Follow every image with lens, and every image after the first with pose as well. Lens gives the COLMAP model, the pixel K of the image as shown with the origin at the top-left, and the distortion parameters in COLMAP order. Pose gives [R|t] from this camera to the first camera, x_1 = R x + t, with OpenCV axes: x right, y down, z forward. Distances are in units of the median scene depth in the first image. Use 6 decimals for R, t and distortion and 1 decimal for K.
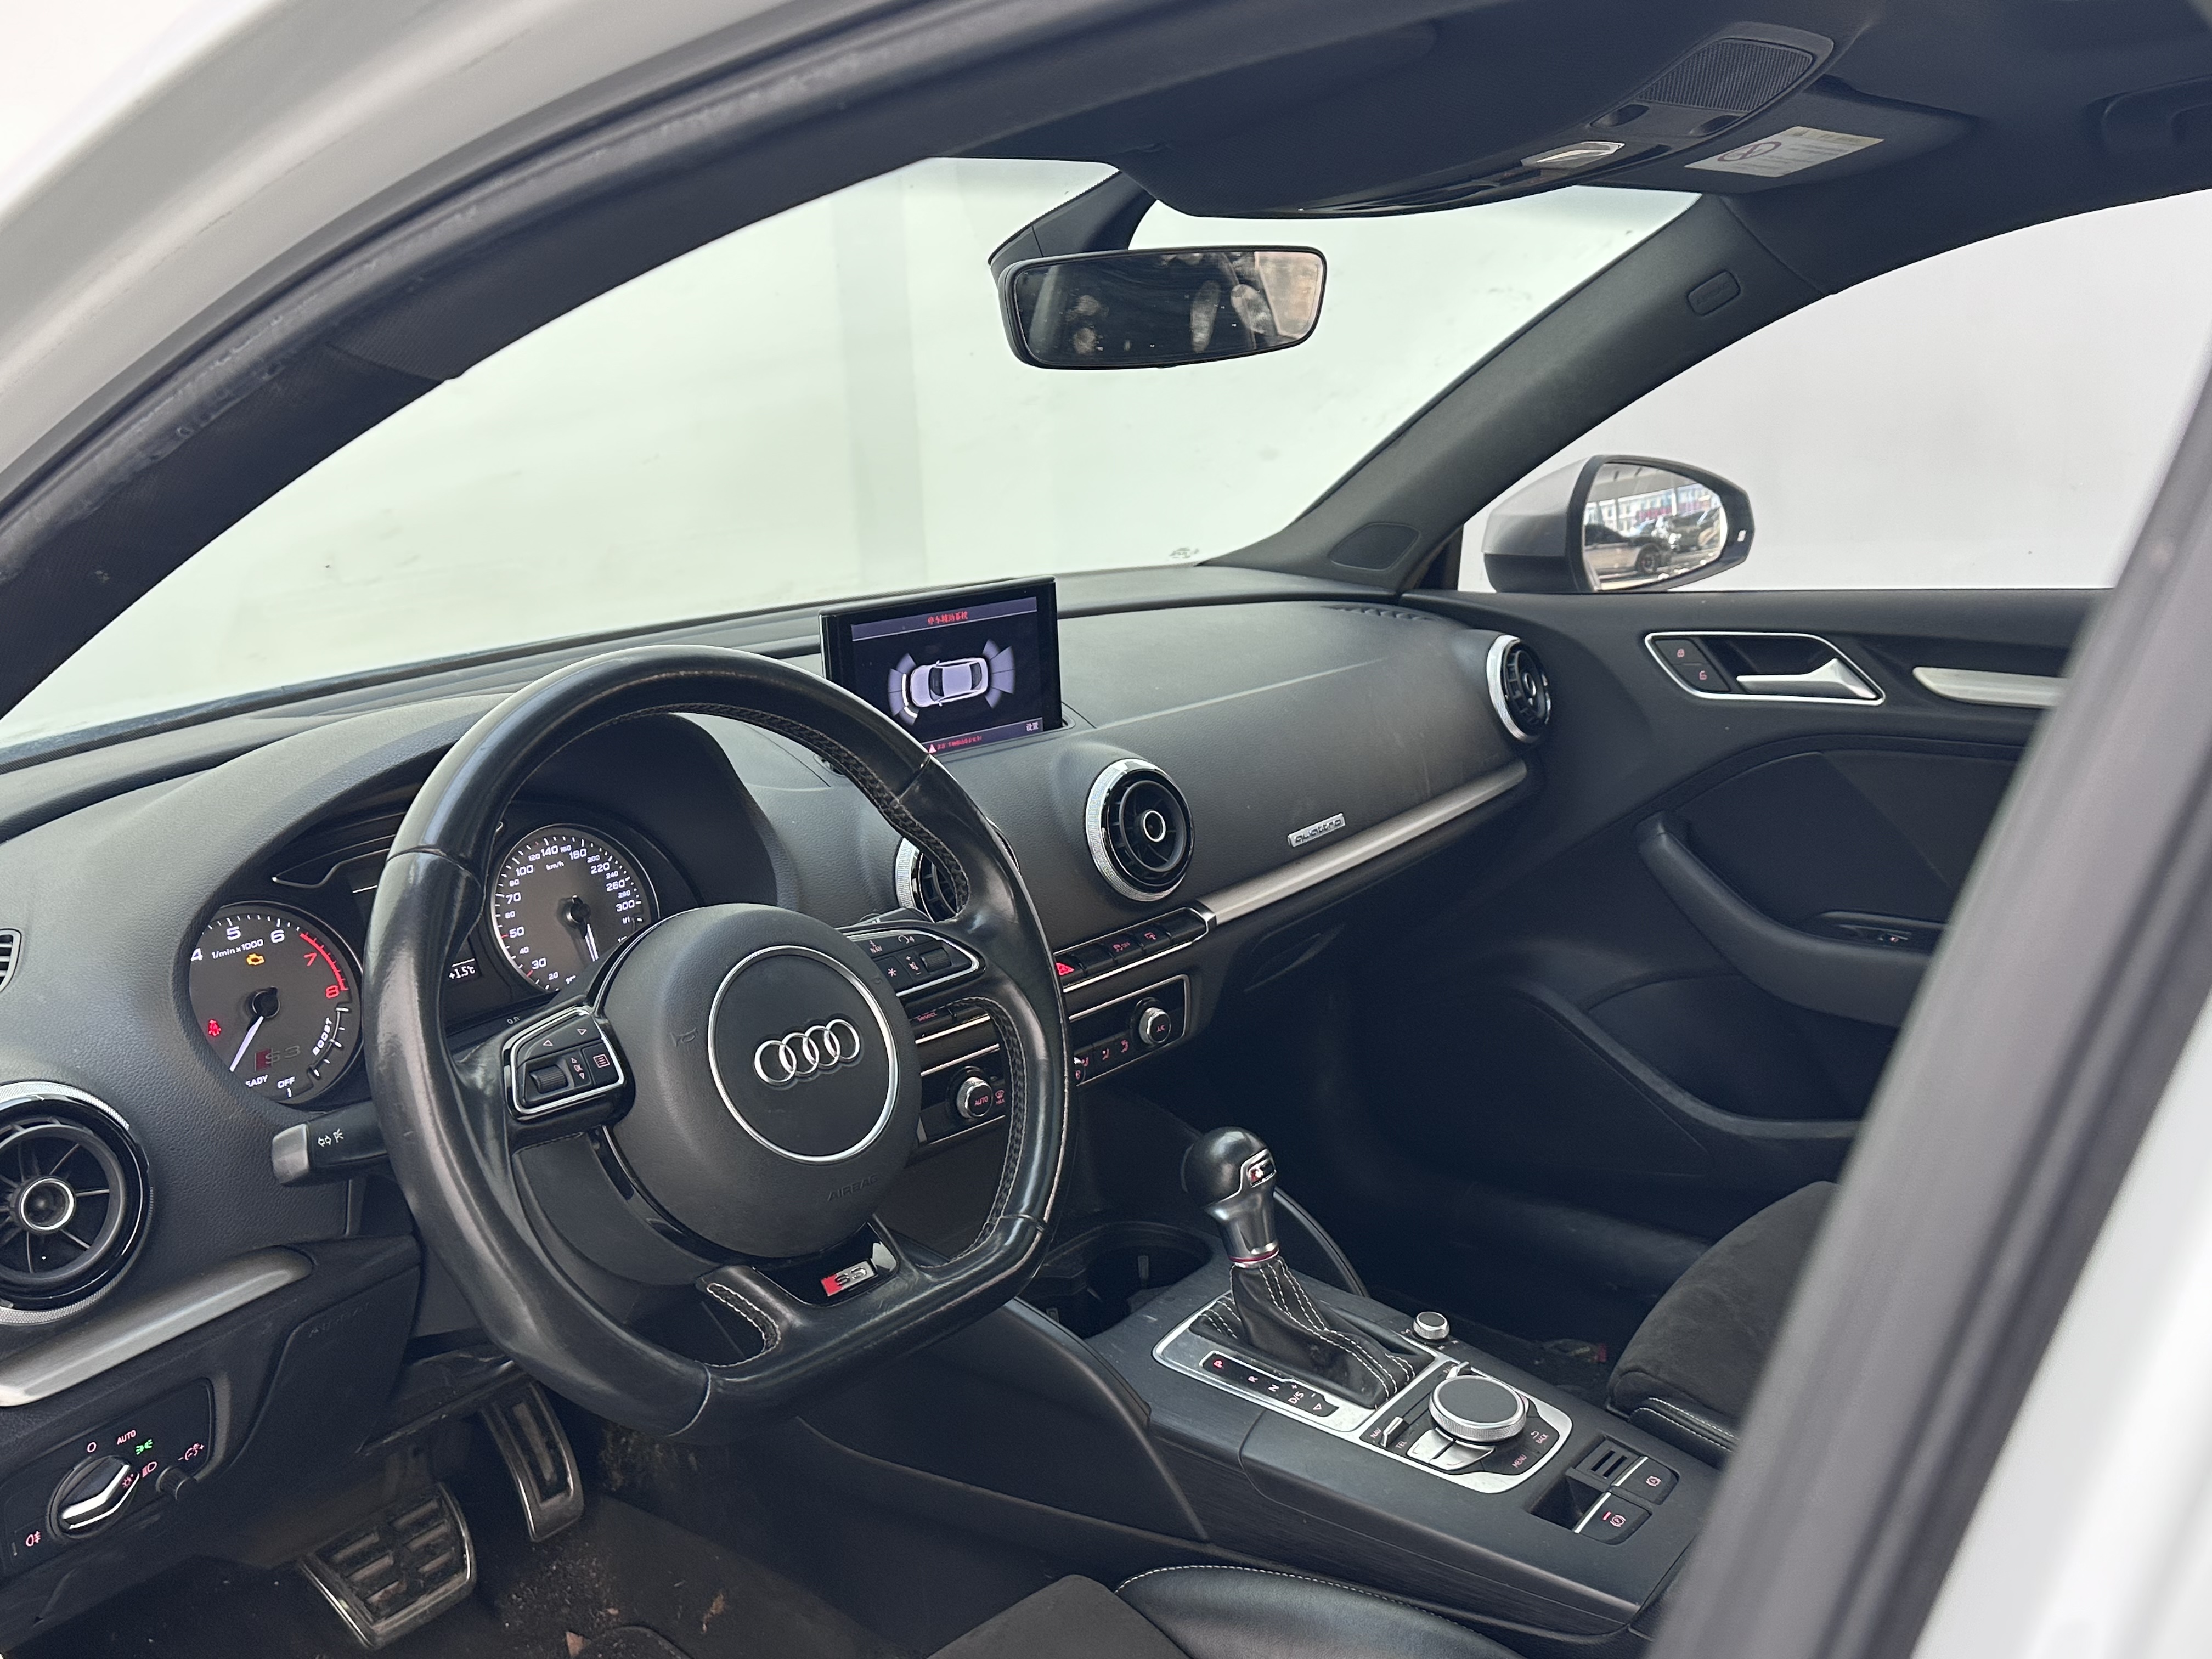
lens RADIAL K [[1969.3, 0, 1106.0], [0, 1969.3, 829.5], [0, 0, 1]] dist [0.149922, -0.229819]
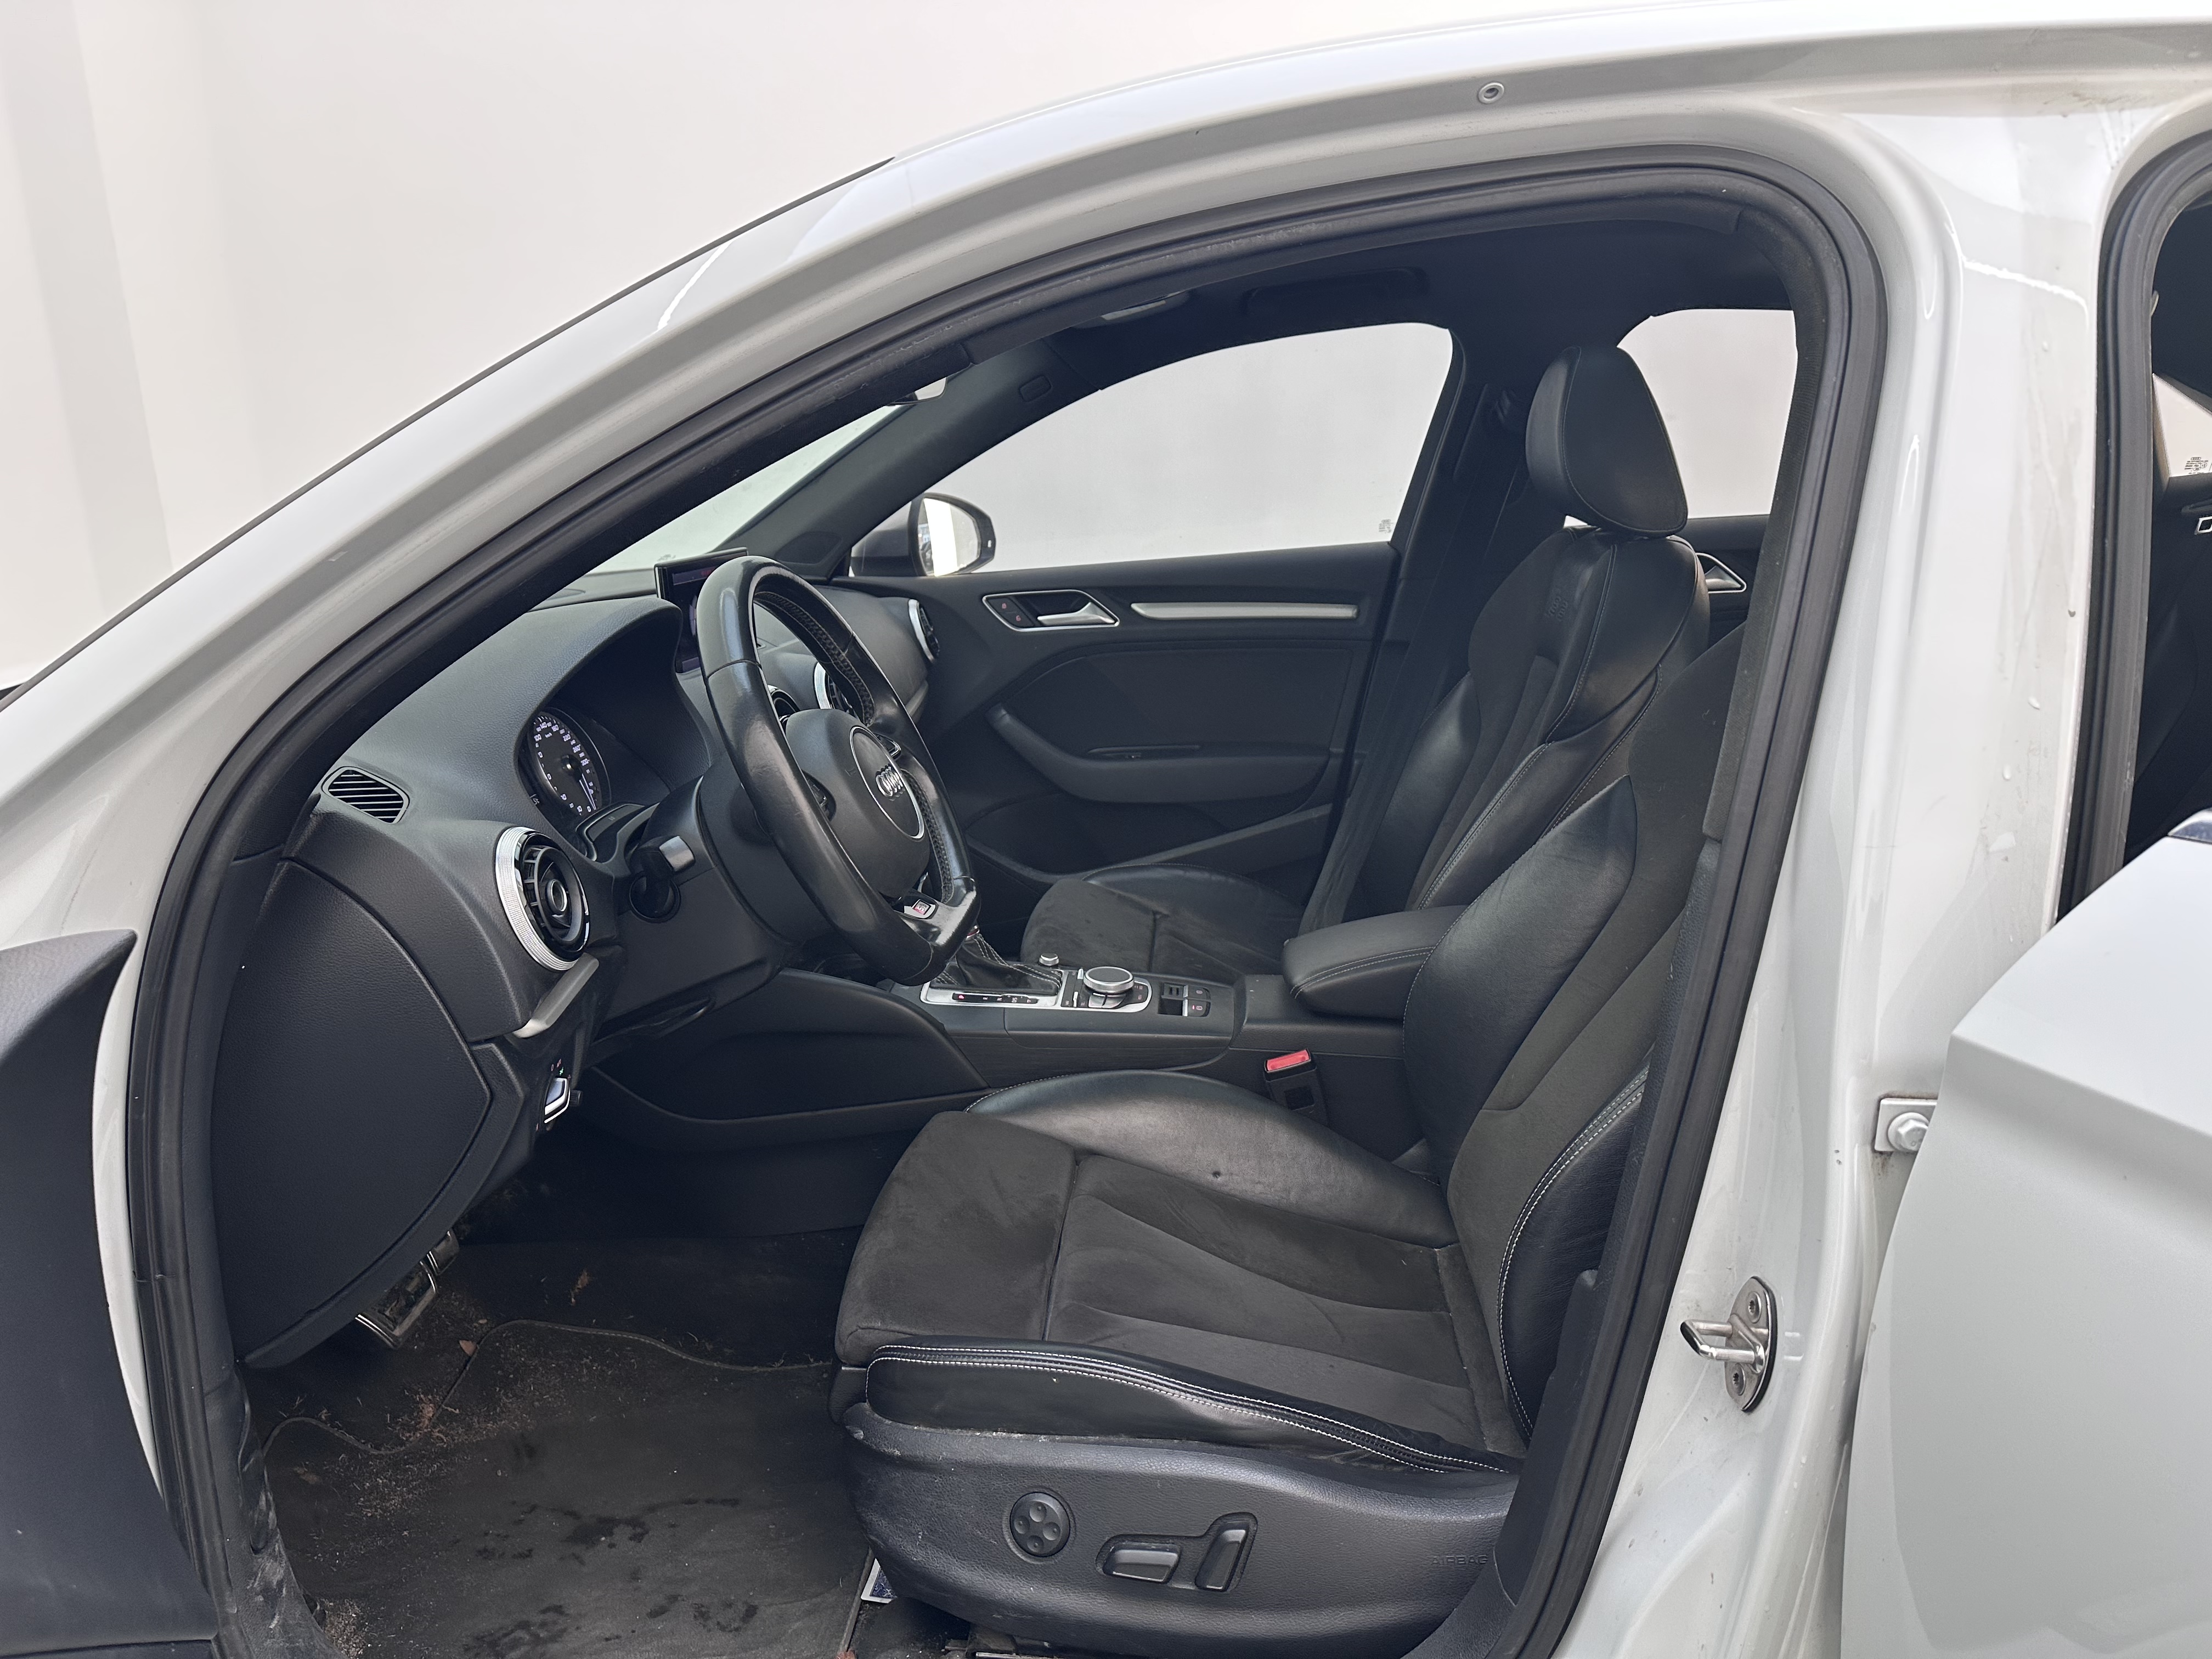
lens RADIAL K [[1506.4, 0, 1106.0], [0, 1506.4, 829.5], [0, 0, 1]] dist [0.137415, -0.000318]
pose [[0.822170, -0.130379, 0.554111, -0.389174], [0.134857, 0.990318, 0.032919, 0.071340], [-0.553038, 0.047661, 0.831792, -0.113870]]
